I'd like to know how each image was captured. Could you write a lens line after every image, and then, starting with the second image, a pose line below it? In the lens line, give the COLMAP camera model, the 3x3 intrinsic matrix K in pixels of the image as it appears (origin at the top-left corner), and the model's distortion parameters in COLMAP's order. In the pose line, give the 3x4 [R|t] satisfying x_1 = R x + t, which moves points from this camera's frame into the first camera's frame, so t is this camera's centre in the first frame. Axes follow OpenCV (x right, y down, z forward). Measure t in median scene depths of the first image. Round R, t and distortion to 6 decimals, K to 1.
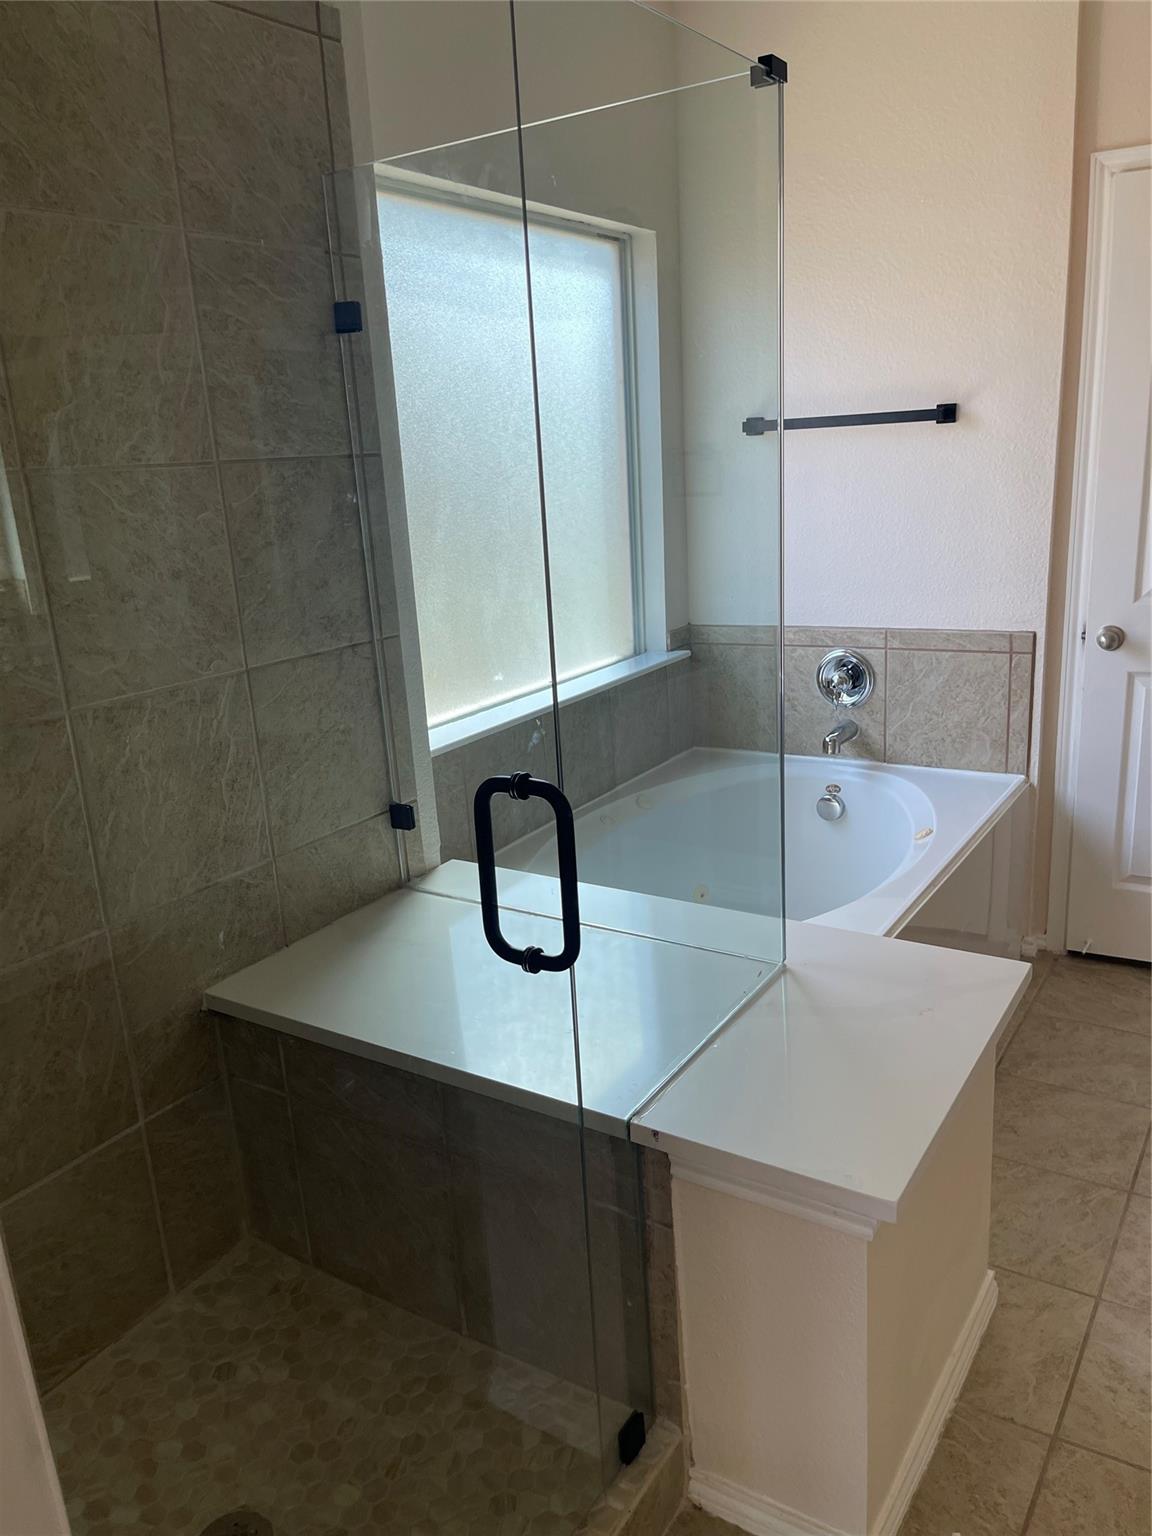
lens RADIAL K [[1143.6, 0, 575.5], [0, 1143.6, 767.9], [0, 0, 1]] dist [0.005449, 0.000181]
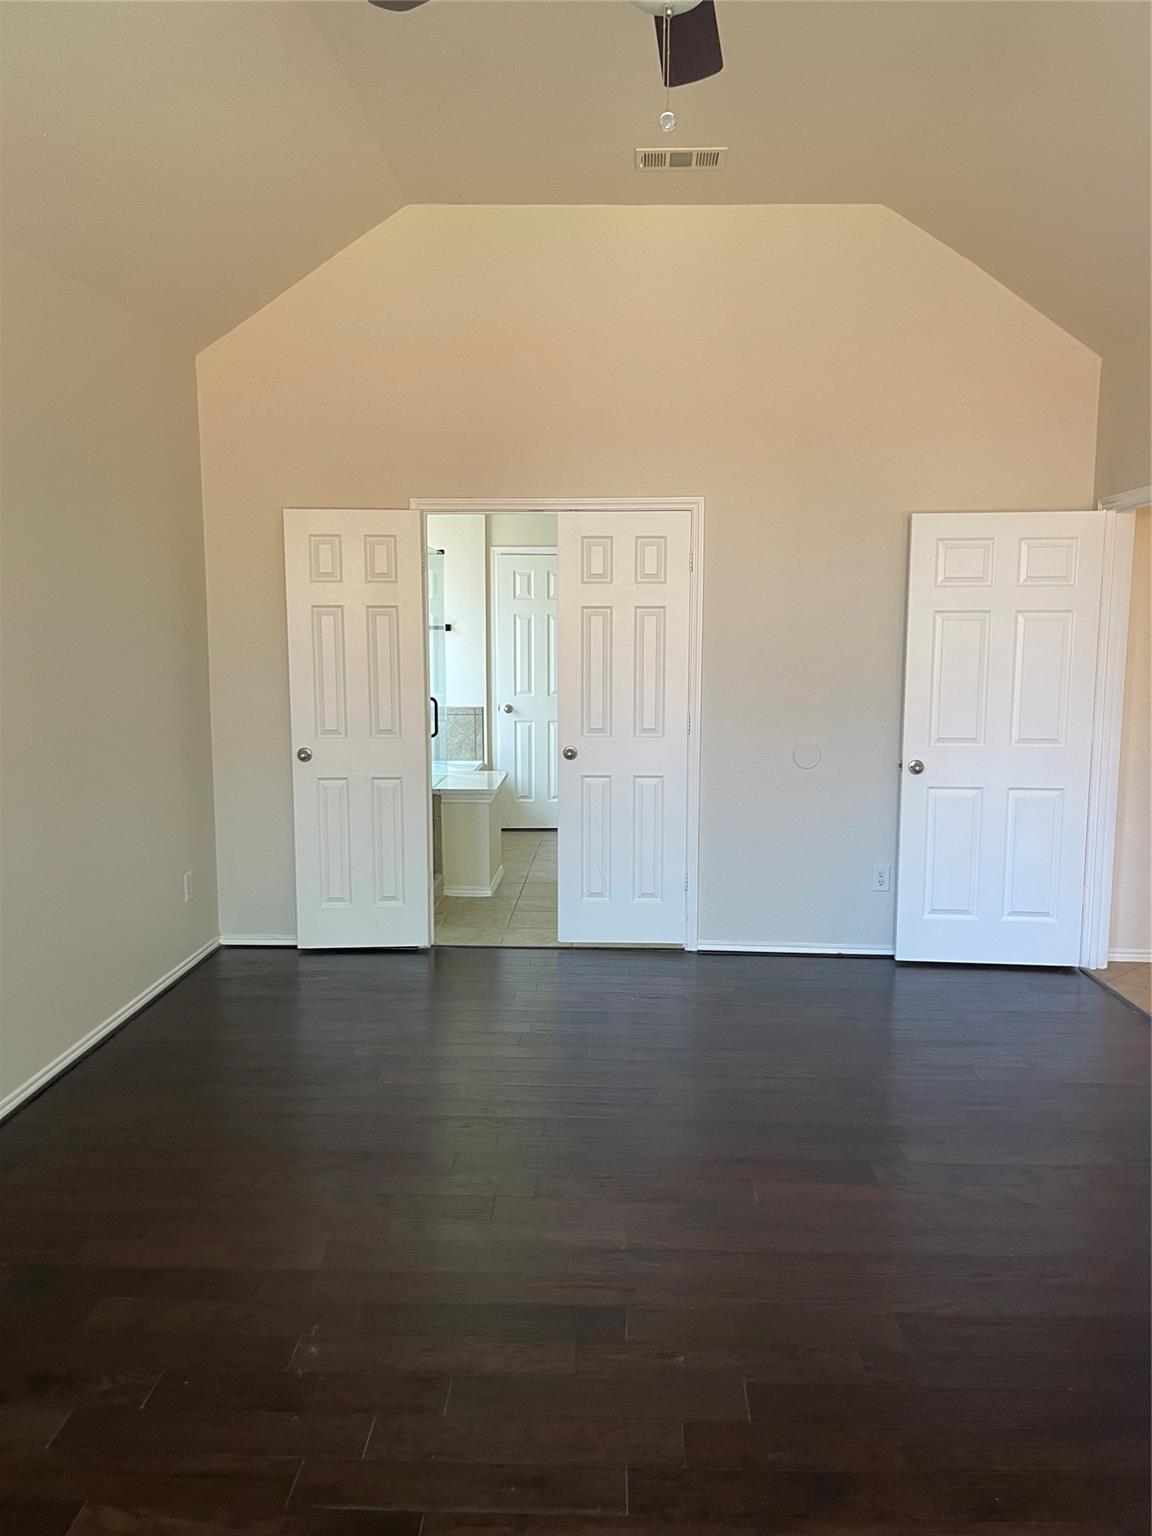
lens RADIAL K [[1143.6, 0, 576.0], [0, 1143.6, 769.7], [0, 0, 1]] dist [0.005449, 0.000181]
pose [[0.854483, -0.004779, 0.519457, -0.837459], [0.090715, 0.985966, -0.140152, 0.436786], [-0.511497, 0.166880, 0.842925, -1.408466]]
